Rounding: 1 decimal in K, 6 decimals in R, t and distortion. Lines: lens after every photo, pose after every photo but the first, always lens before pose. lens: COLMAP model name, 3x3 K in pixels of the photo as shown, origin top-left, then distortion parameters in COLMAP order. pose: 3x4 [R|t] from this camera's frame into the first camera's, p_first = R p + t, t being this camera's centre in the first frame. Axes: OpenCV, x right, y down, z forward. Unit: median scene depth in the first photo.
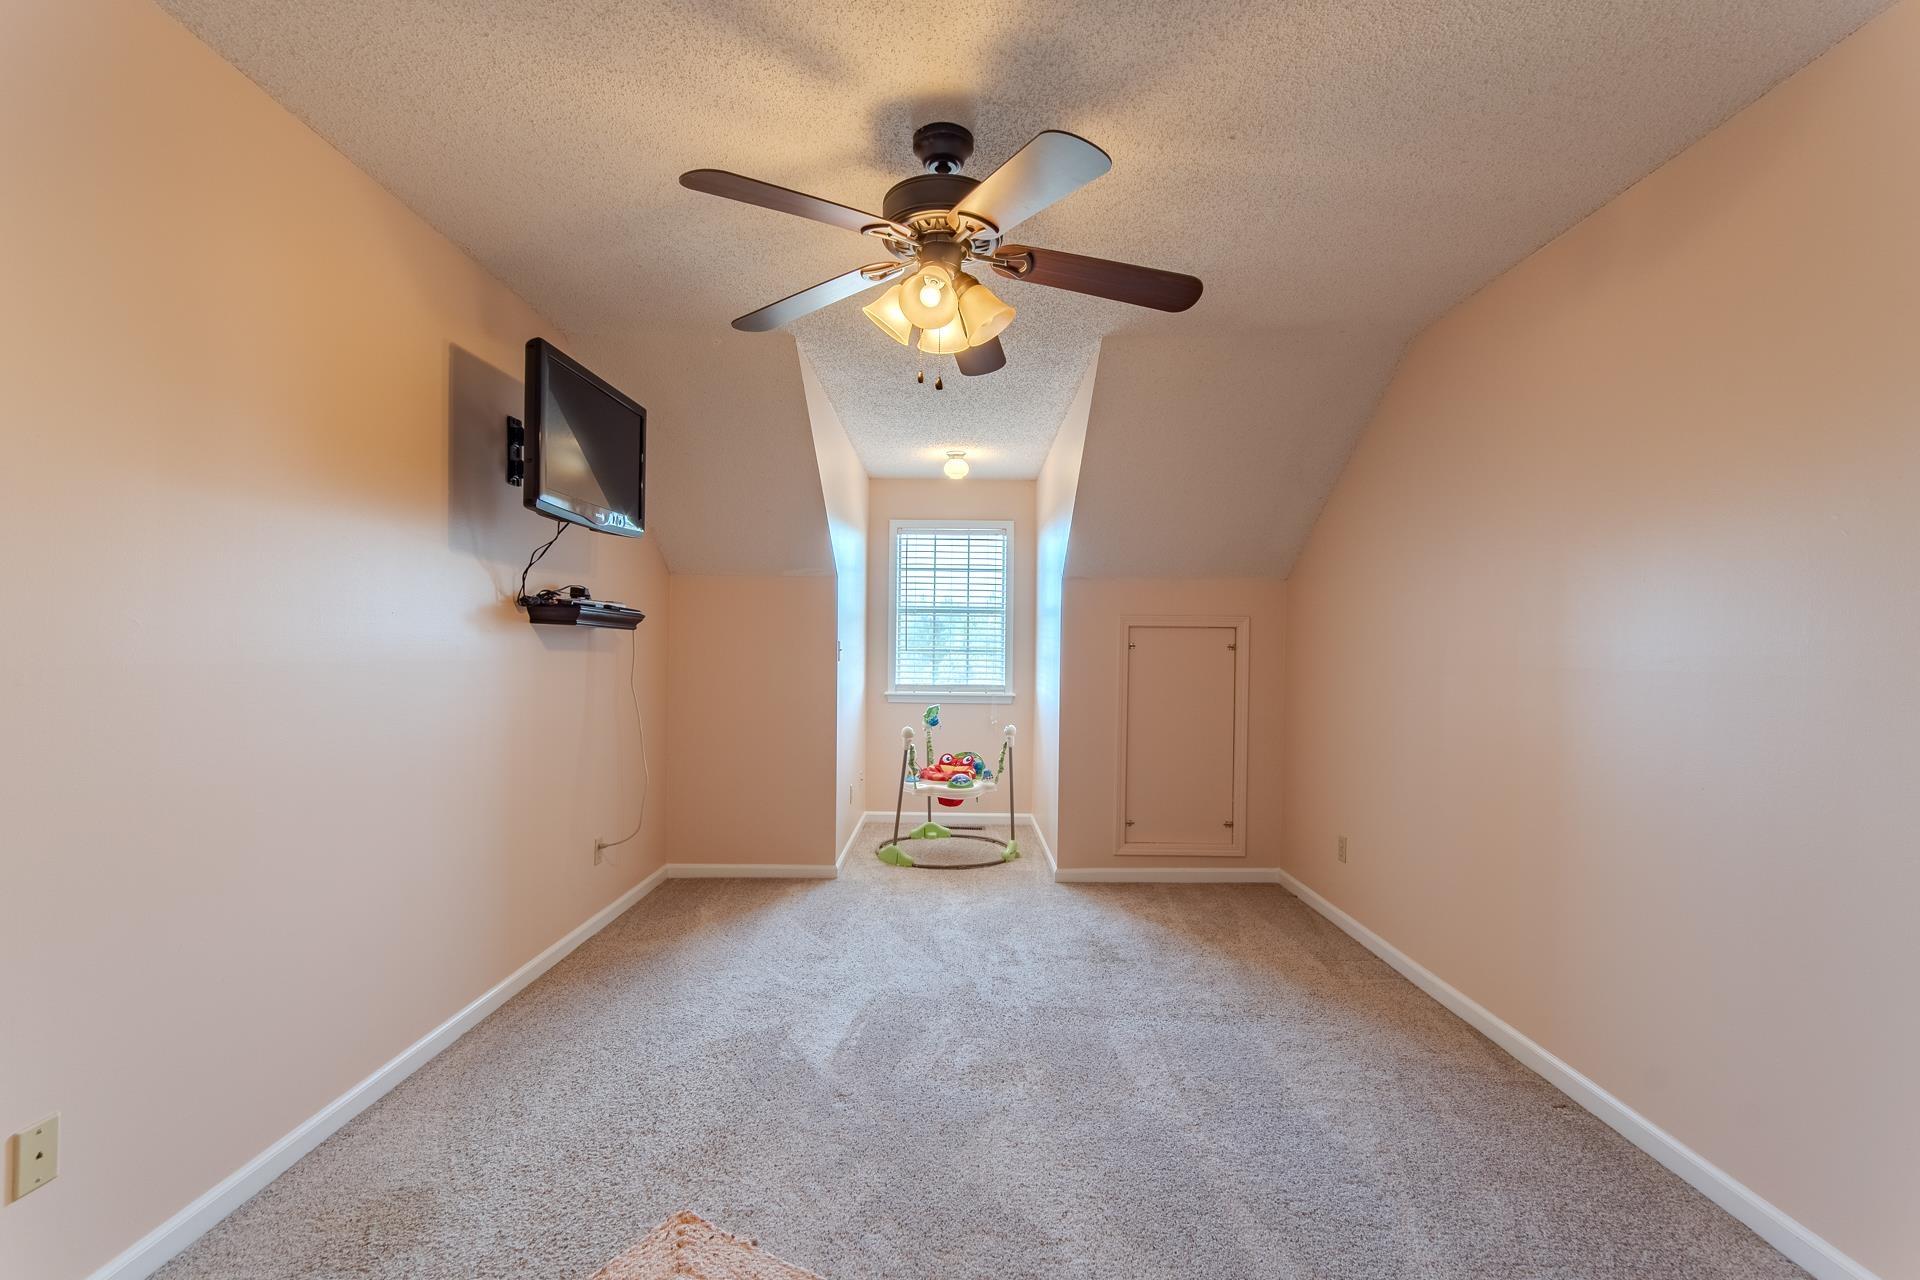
lens RADIAL K [[840.4, 0, 957.8], [0, 840.4, 650.9], [0, 0, 1]] dist [-0.015513, 0.000973]
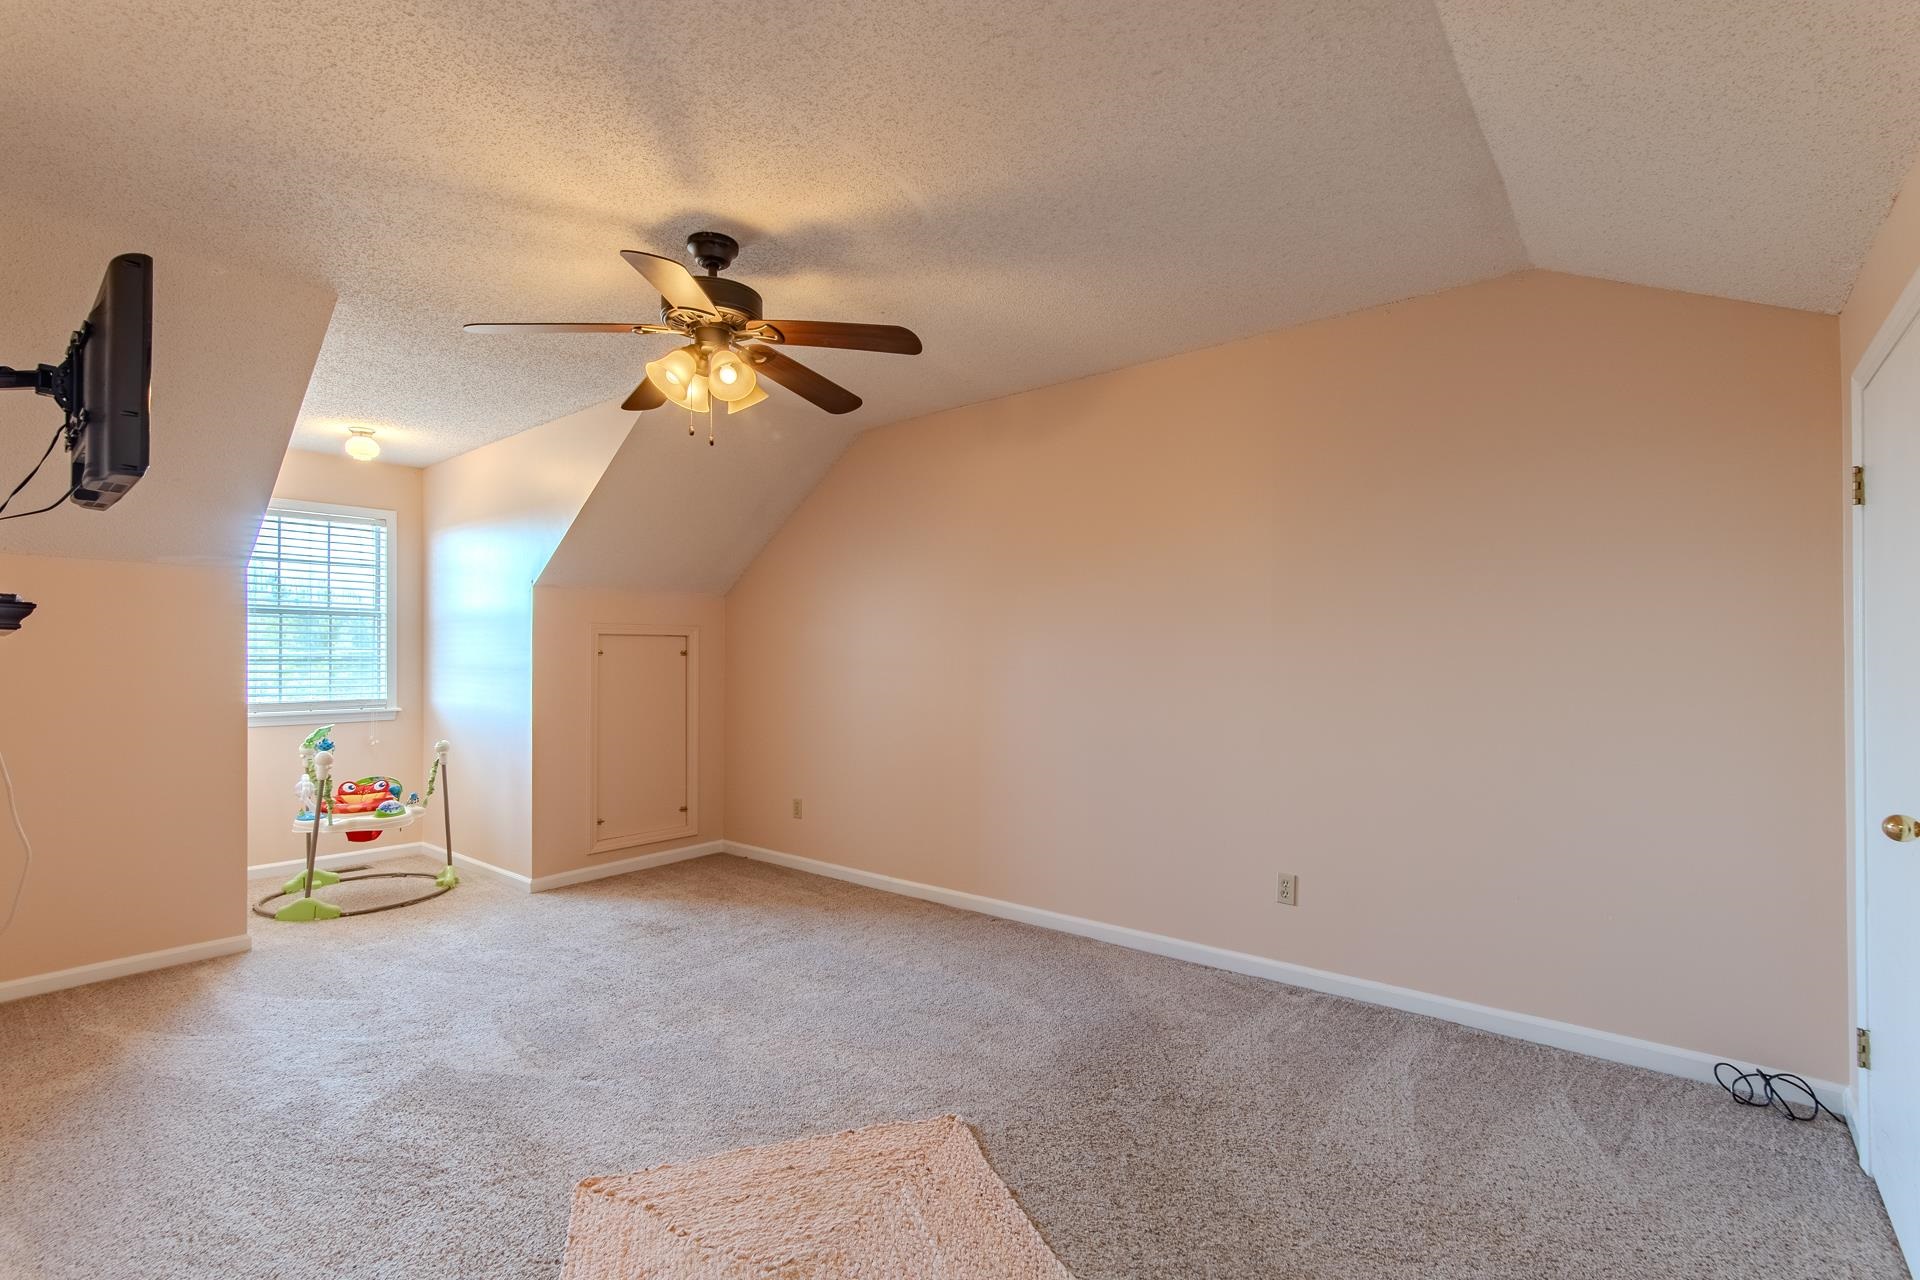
lens RADIAL K [[888.5, 0, 960.0], [0, 888.5, 640.0], [0, 0, 1]] dist [-0.023527, 0.000450]
pose [[0.616368, 0.003226, 0.787452, -0.395967], [0.011733, 0.999843, -0.013279, -0.001633], [-0.787371, 0.017424, 0.616233, -0.038665]]
